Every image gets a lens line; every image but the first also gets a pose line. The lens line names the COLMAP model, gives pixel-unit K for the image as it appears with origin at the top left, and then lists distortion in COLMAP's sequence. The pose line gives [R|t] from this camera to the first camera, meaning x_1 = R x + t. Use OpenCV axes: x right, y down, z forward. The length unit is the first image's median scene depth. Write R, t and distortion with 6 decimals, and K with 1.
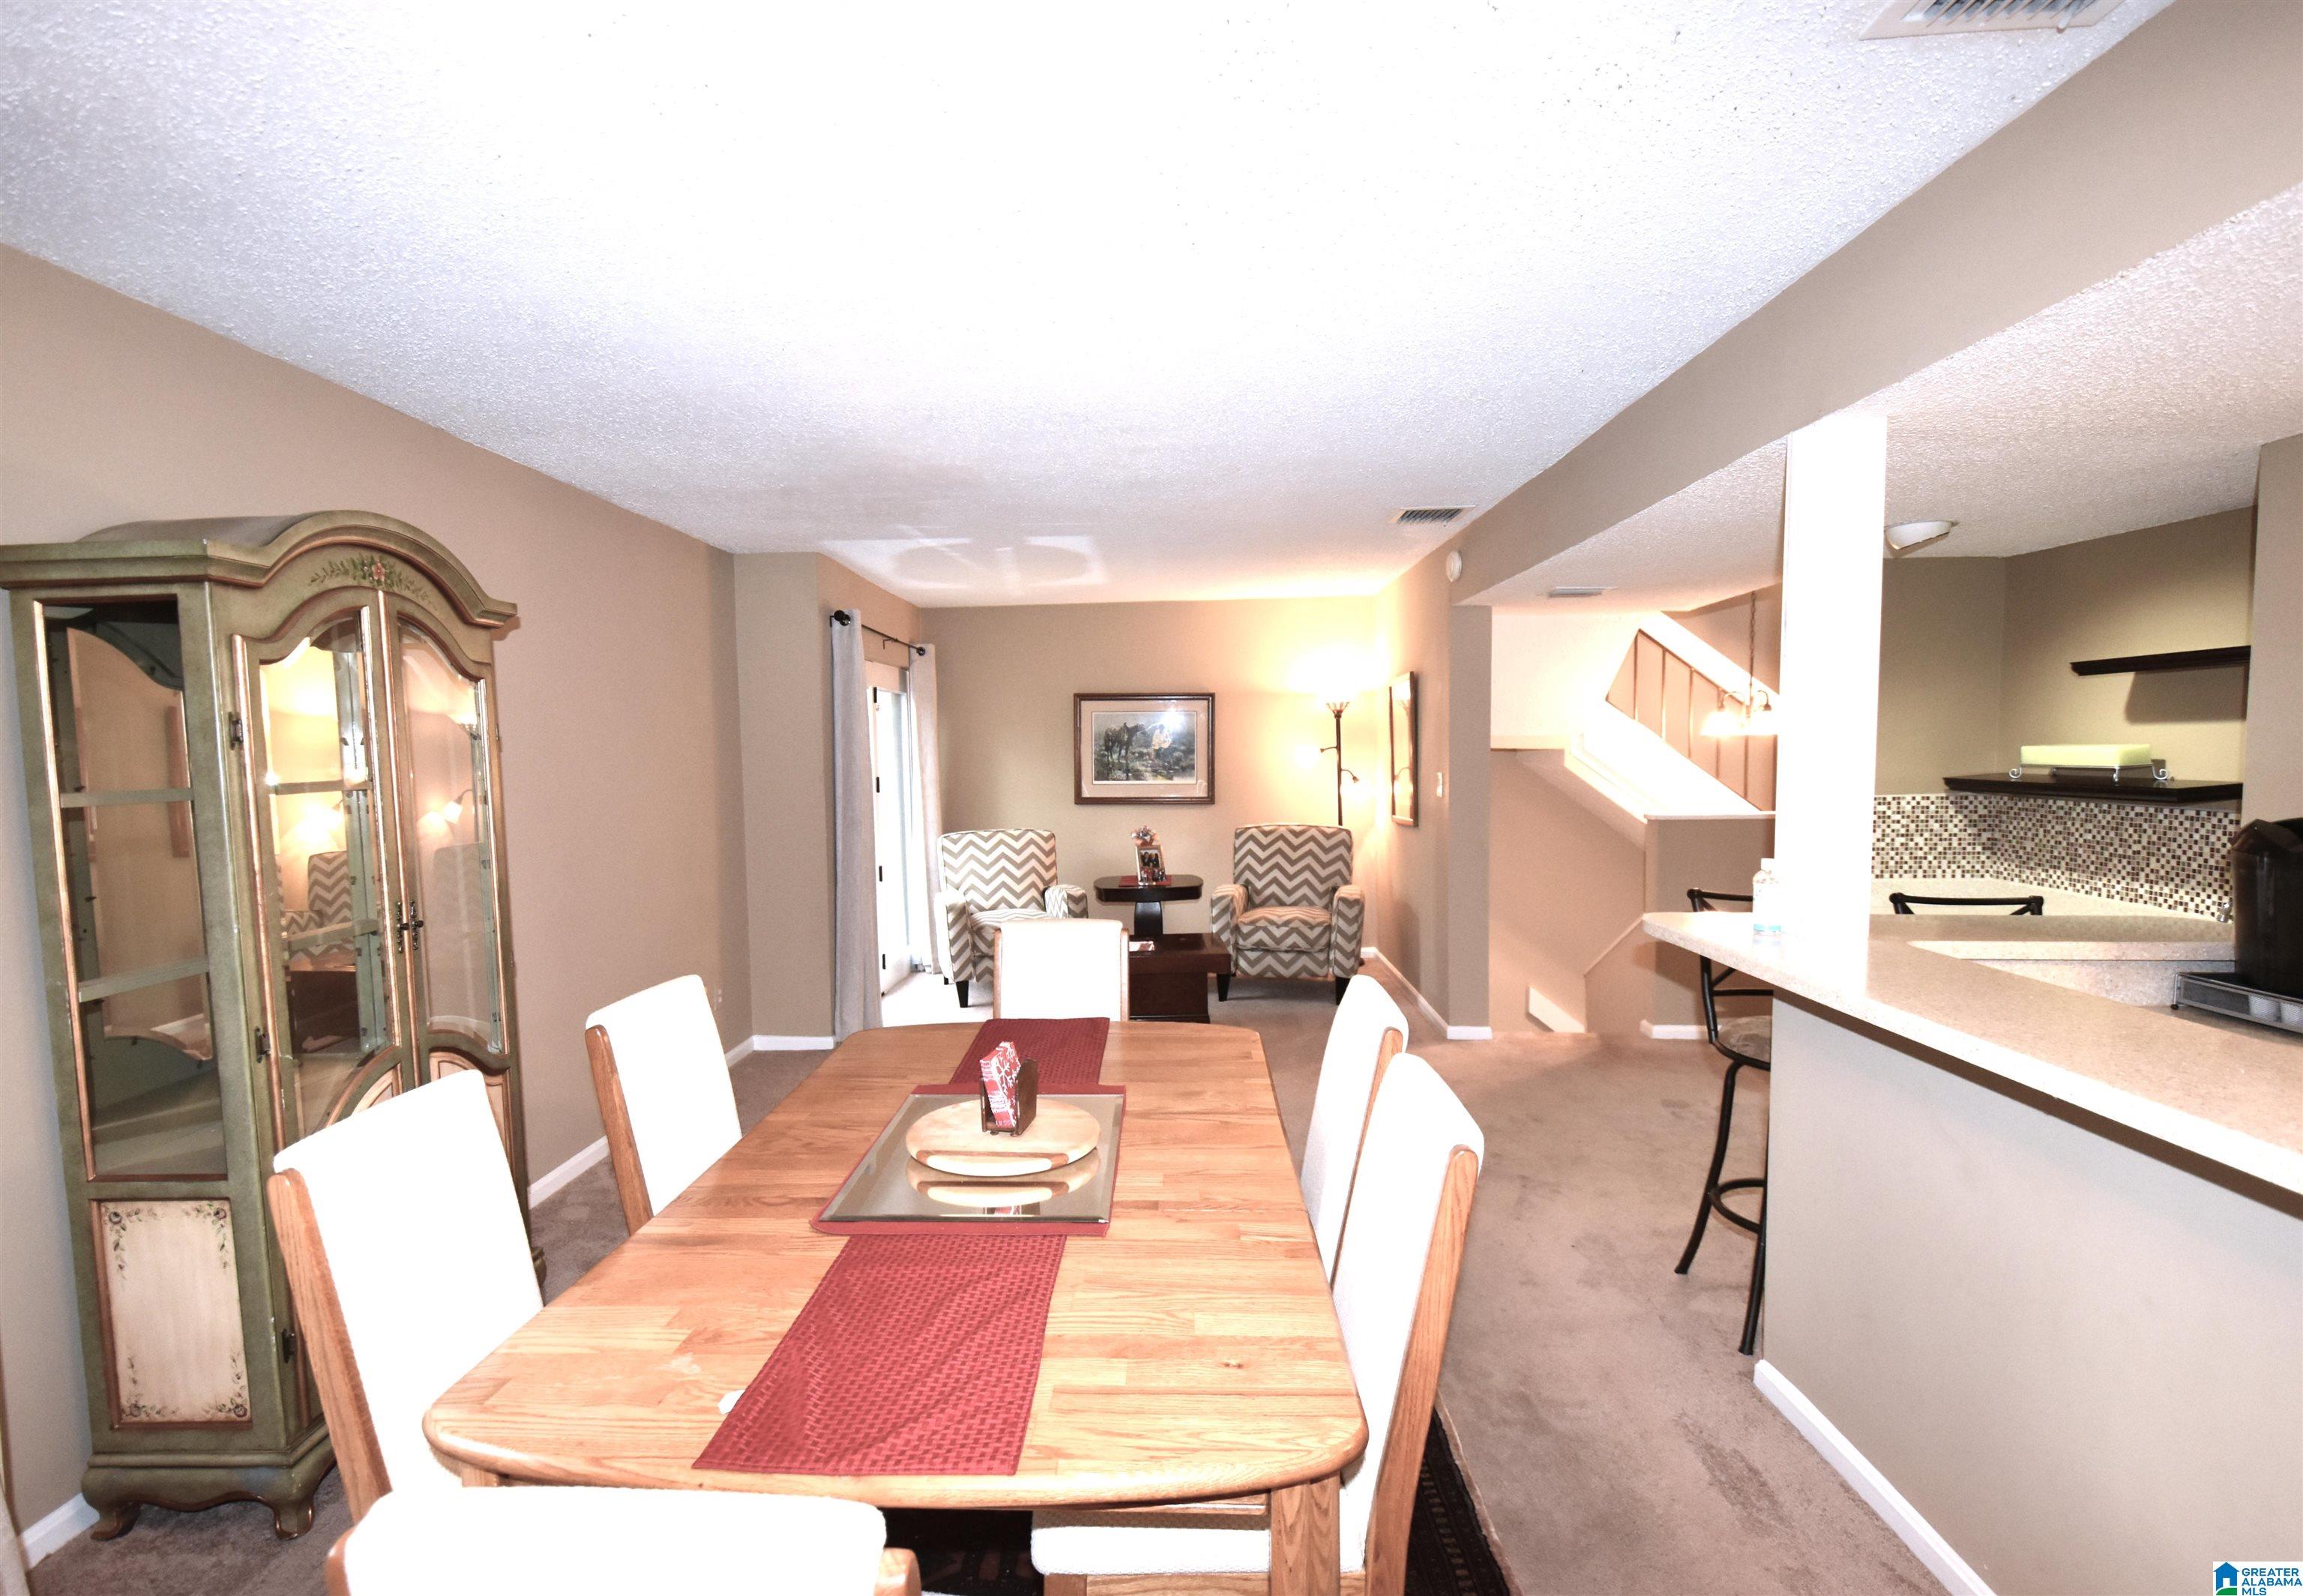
lens RADIAL K [[1068.5, 0, 1122.7], [0, 1068.5, 816.9], [0, 0, 1]] dist [-0.000858, -0.000246]
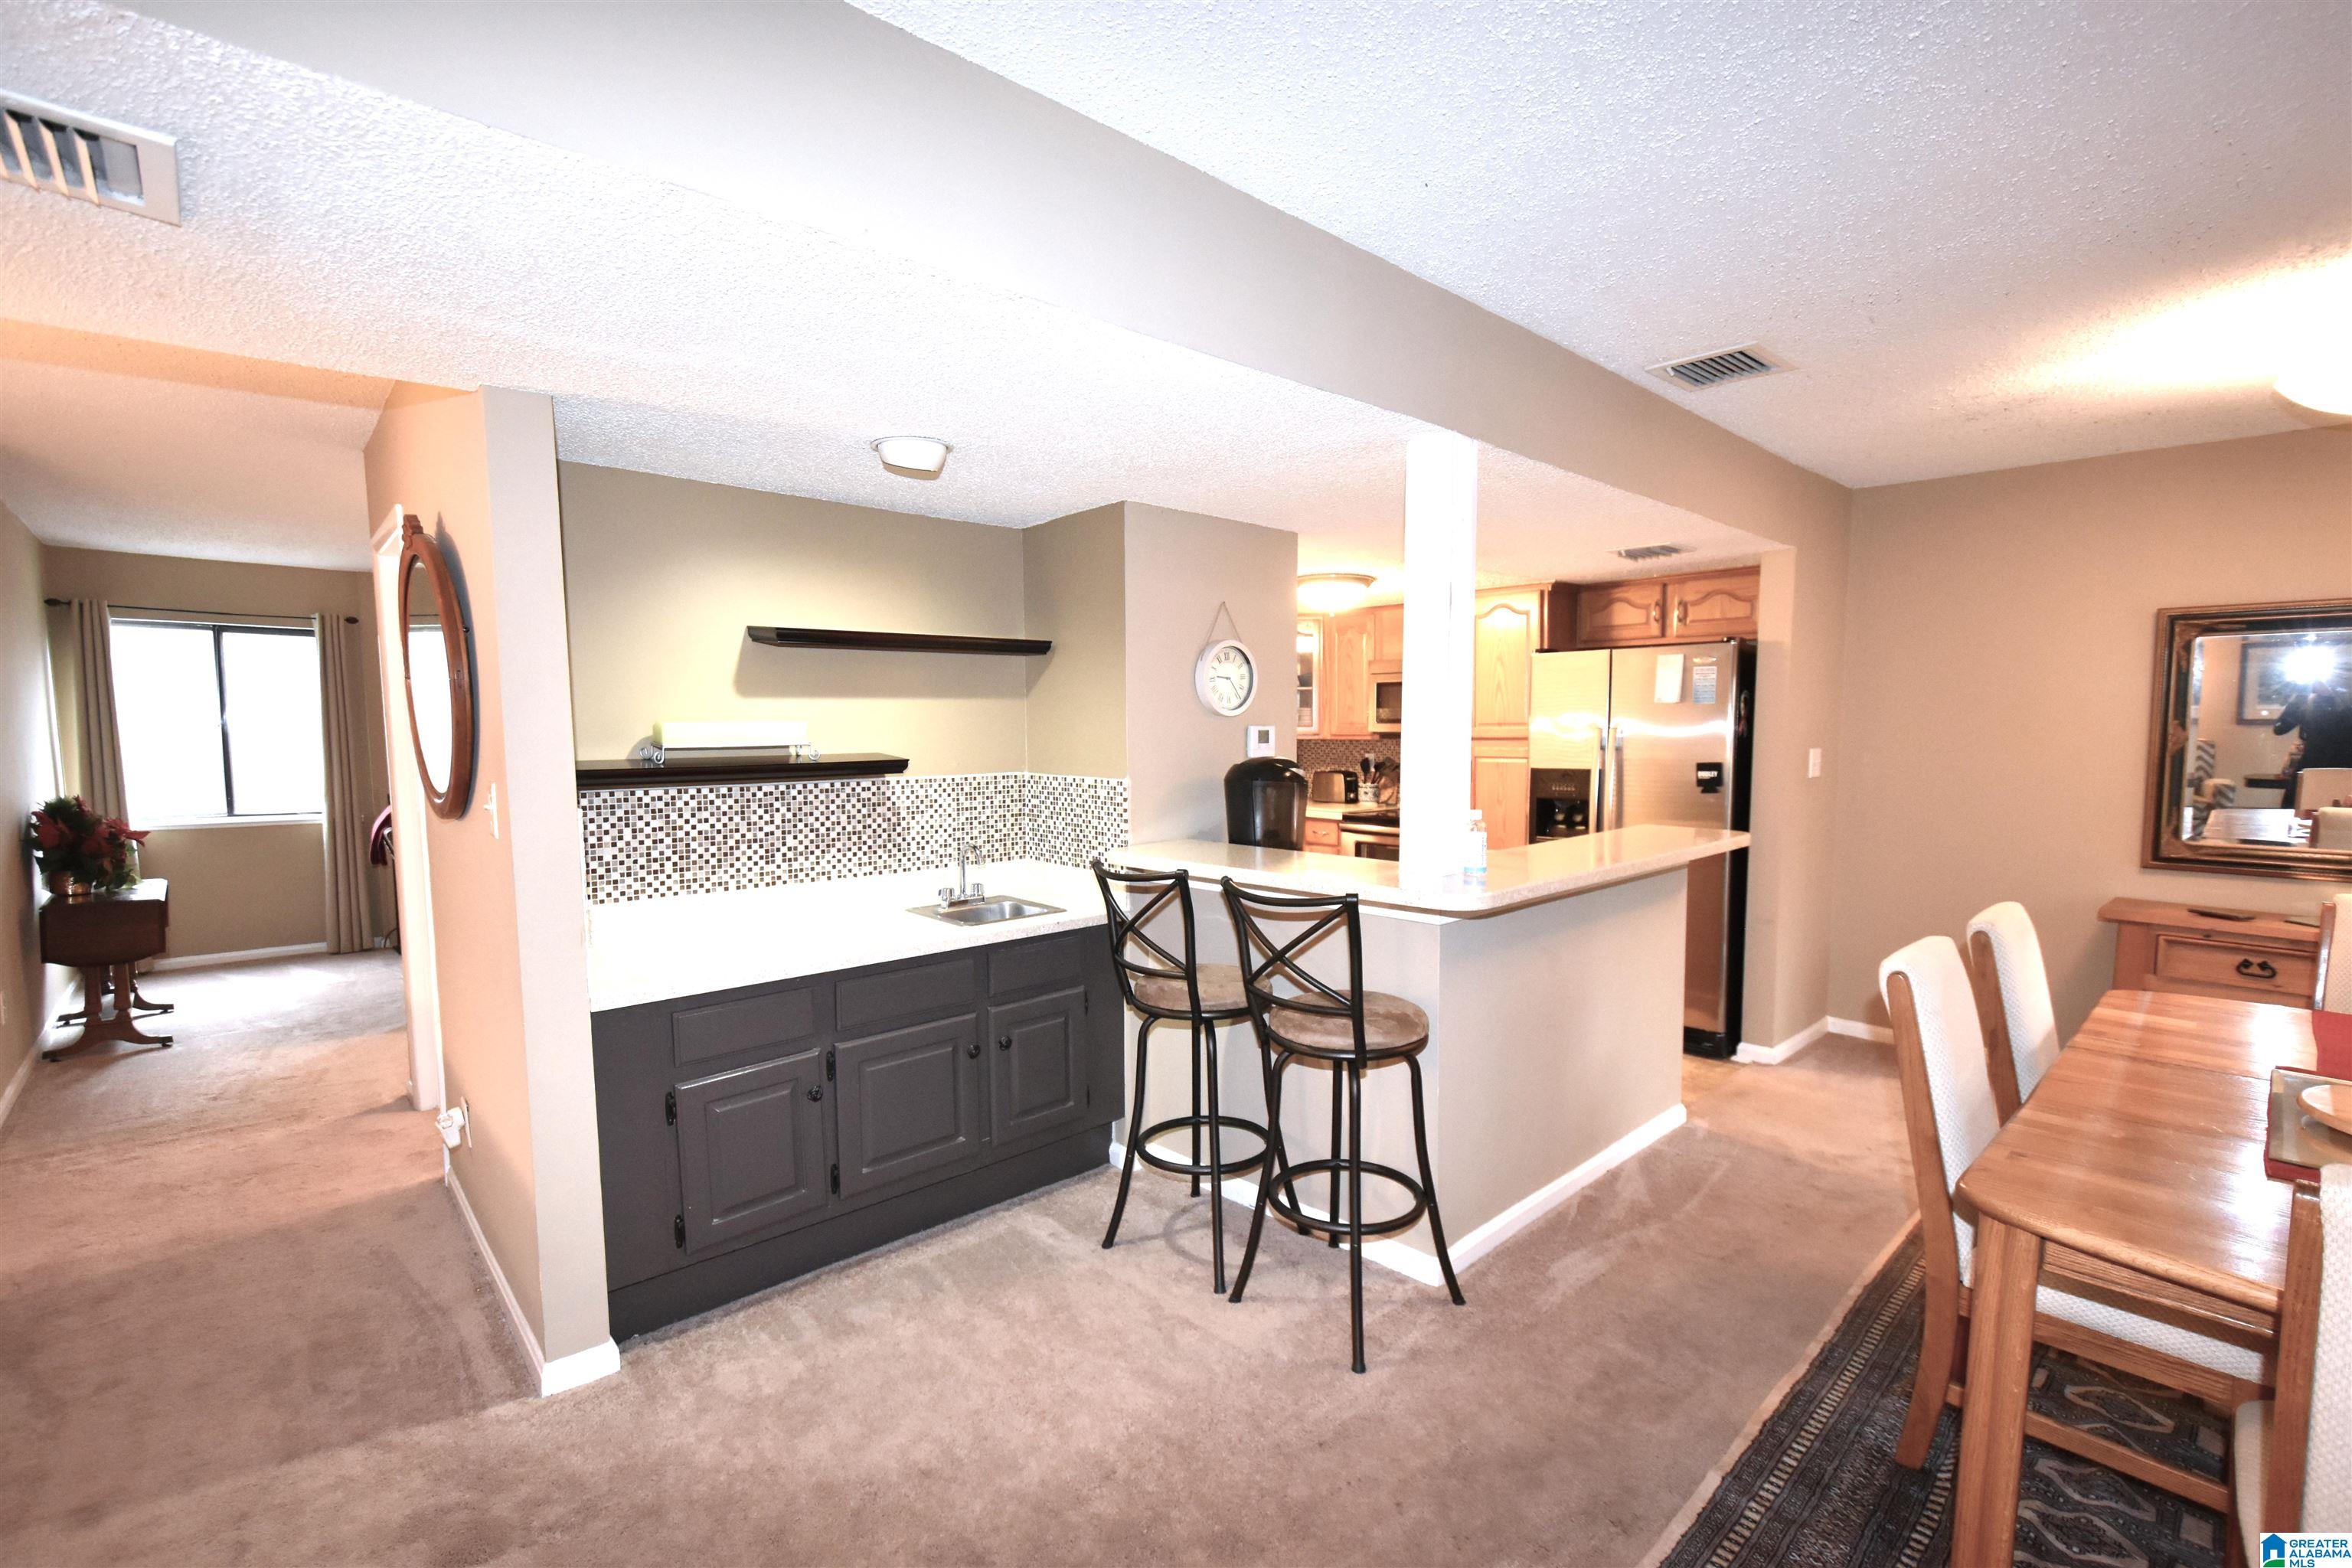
lens RADIAL K [[1055.0, 0, 1206.8], [0, 1055.0, 799.1], [0, 0, 1]] dist [-0.000270, -0.001877]
pose [[-0.734312, -0.039224, 0.677678, 0.023476], [0.056882, 0.991262, 0.119009, -0.075733], [-0.676425, 0.125938, -0.725665, 1.231913]]
